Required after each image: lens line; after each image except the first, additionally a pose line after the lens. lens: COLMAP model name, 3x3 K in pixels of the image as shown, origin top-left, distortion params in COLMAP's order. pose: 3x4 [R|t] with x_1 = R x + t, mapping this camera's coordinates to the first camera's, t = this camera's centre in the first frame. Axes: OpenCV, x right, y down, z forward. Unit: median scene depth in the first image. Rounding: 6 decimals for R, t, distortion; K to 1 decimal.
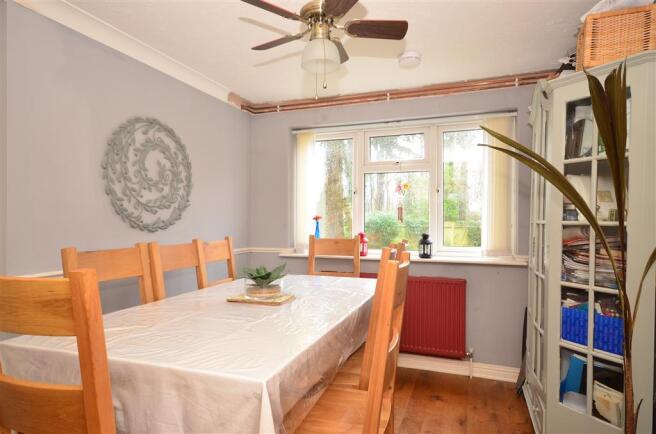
lens RADIAL K [[400.5, 0, 329.9], [0, 400.5, 220.2], [0, 0, 1]] dist [0.000762, 0.000646]
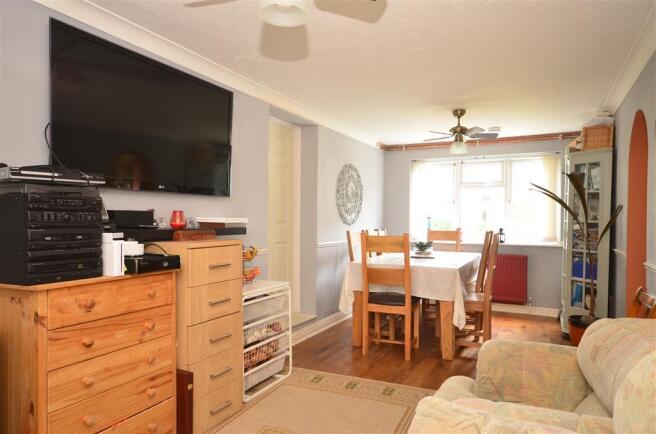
lens RADIAL K [[440.0, 0, 325.7], [0, 440.0, 214.6], [0, 0, 1]] dist [0.005464, -0.000461]
pose [[0.992698, 0.004329, -0.120551, -0.322695], [-0.005326, 0.999954, -0.007949, -0.002550], [0.120511, 0.008533, 0.992675, -1.095145]]
